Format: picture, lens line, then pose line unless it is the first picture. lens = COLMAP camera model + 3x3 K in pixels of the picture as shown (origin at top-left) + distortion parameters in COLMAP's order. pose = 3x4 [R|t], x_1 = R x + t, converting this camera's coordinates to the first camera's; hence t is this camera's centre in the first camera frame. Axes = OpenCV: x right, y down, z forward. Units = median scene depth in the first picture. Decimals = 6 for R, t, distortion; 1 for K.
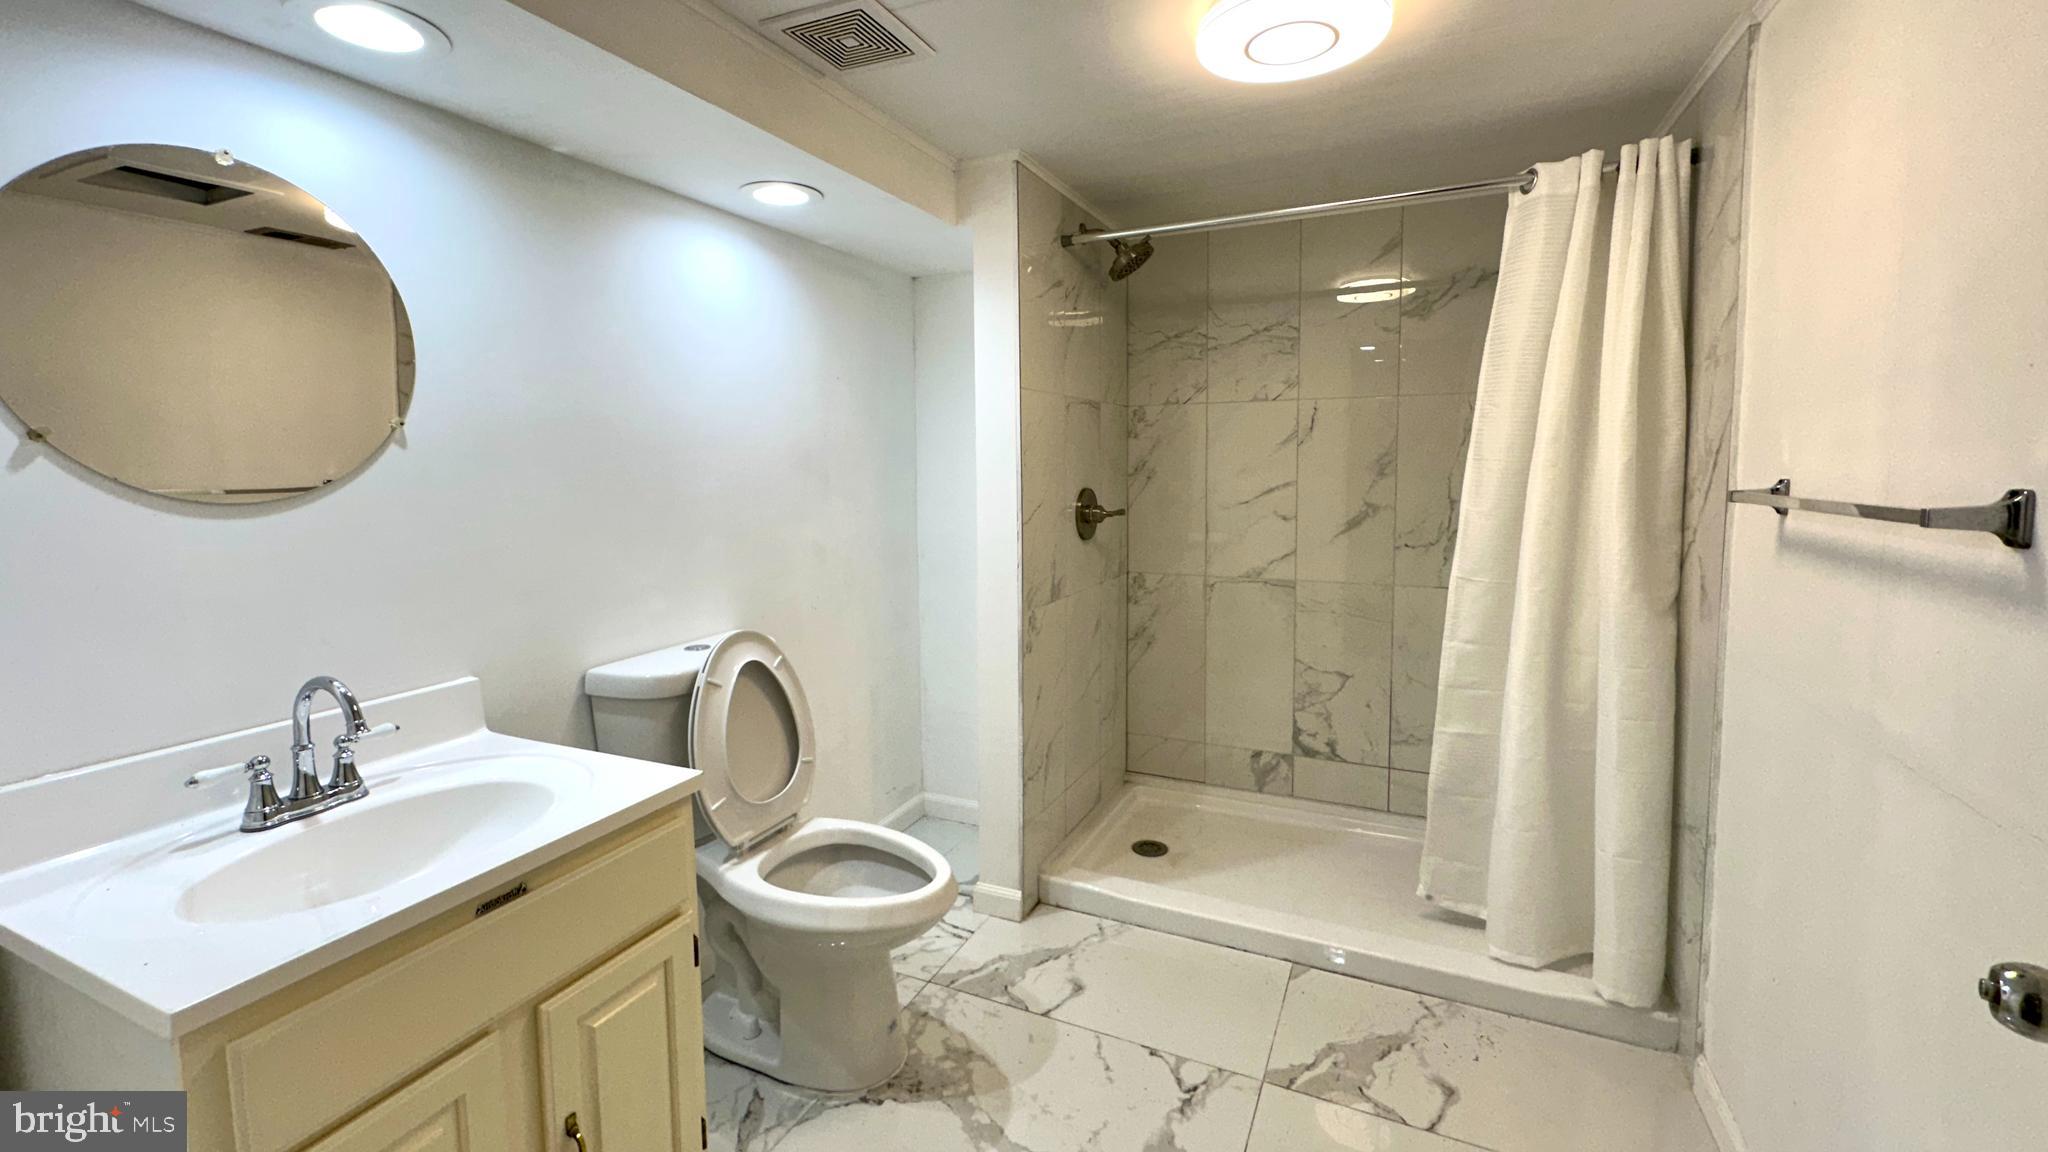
lens RADIAL K [[838.4, 0, 1024.2], [0, 838.4, 526.9], [0, 0, 1]] dist [-0.001262, -0.000165]
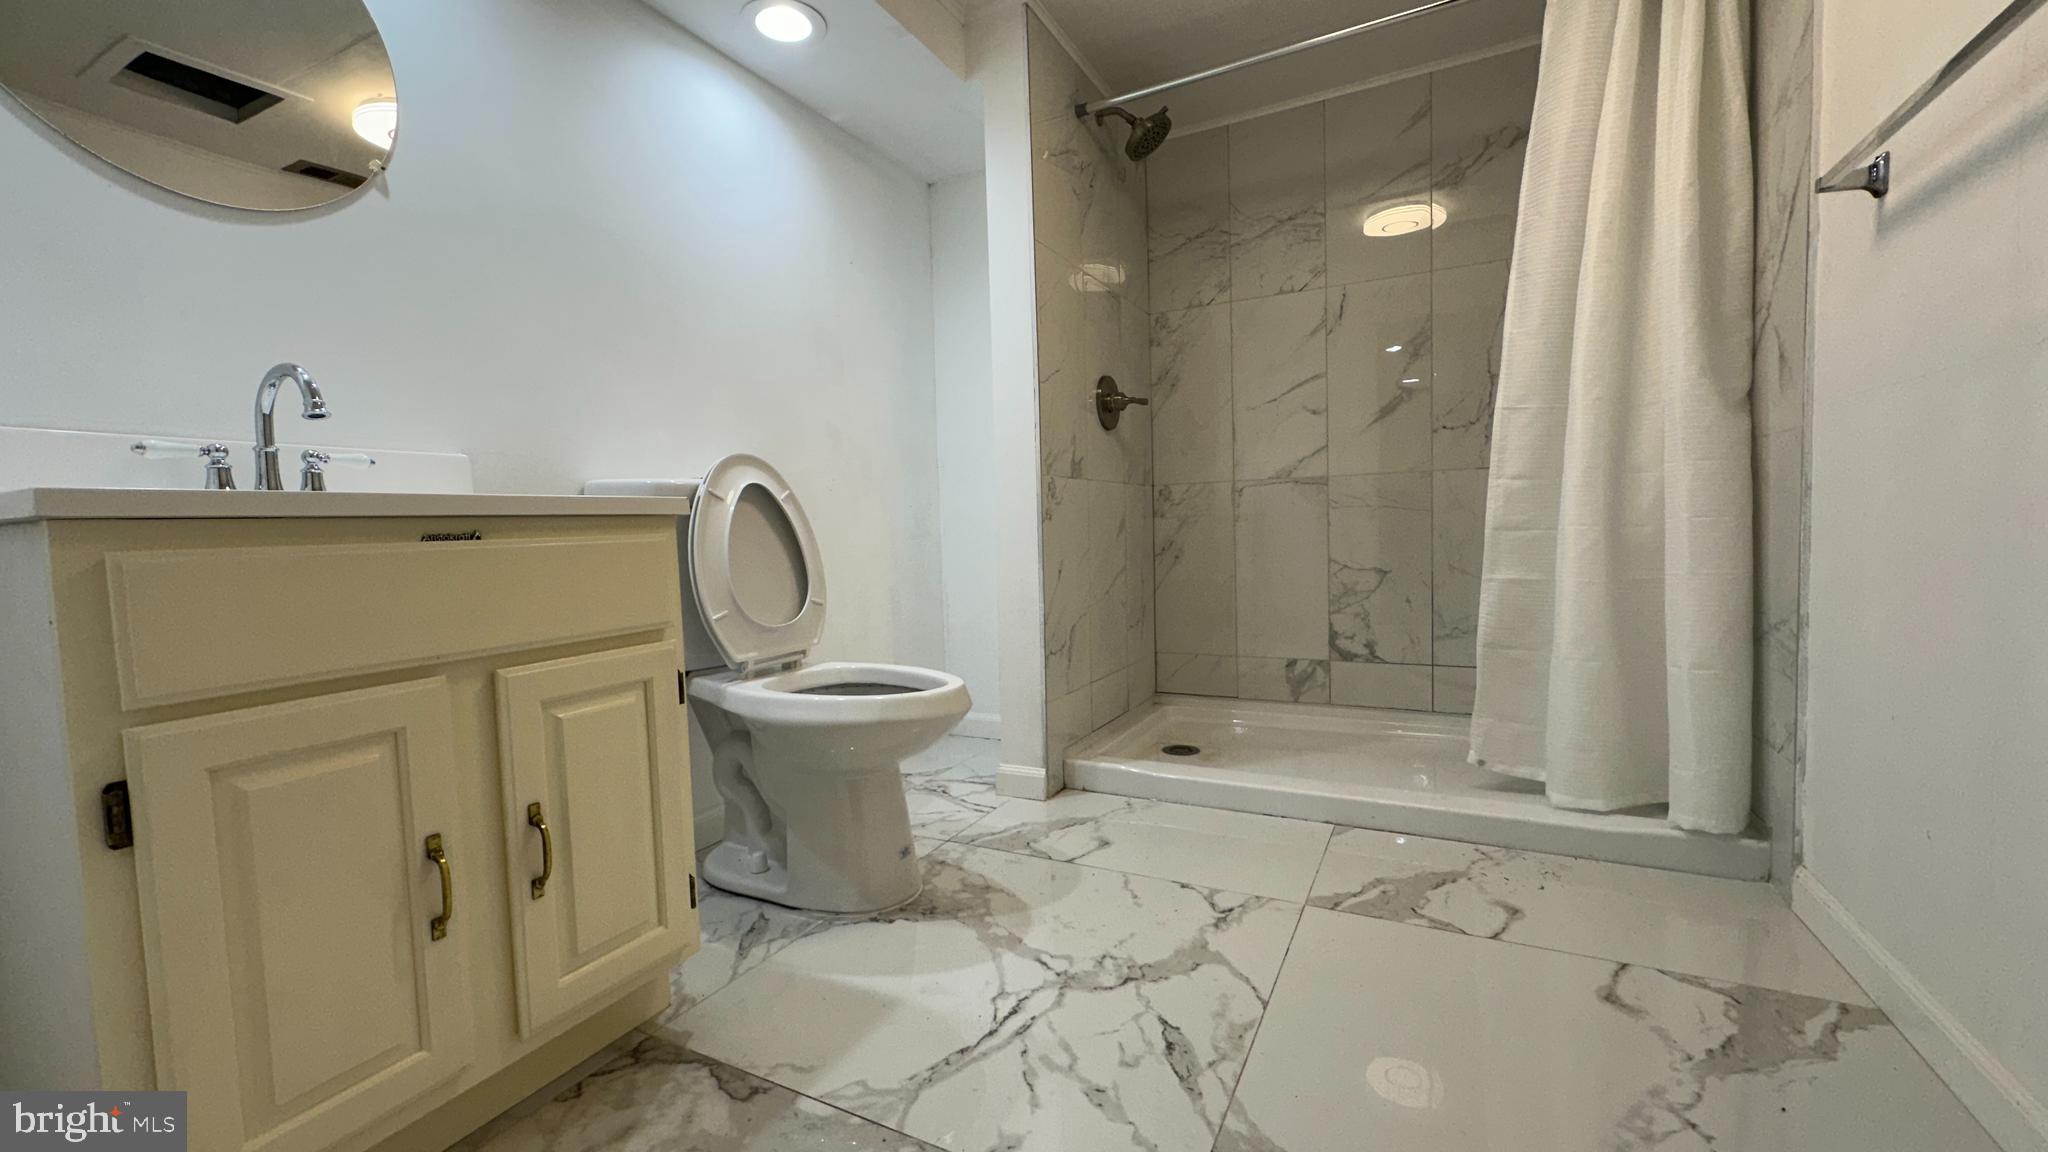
lens RADIAL K [[816.0, 0, 1024.1], [0, 816.0, 573.9], [0, 0, 1]] dist [-0.002277, 0.000393]
pose [[0.998932, -0.018264, -0.042450, 0.013906], [0.017404, 0.999638, -0.020531, 0.199170], [0.042810, 0.019771, 0.998888, 0.054700]]
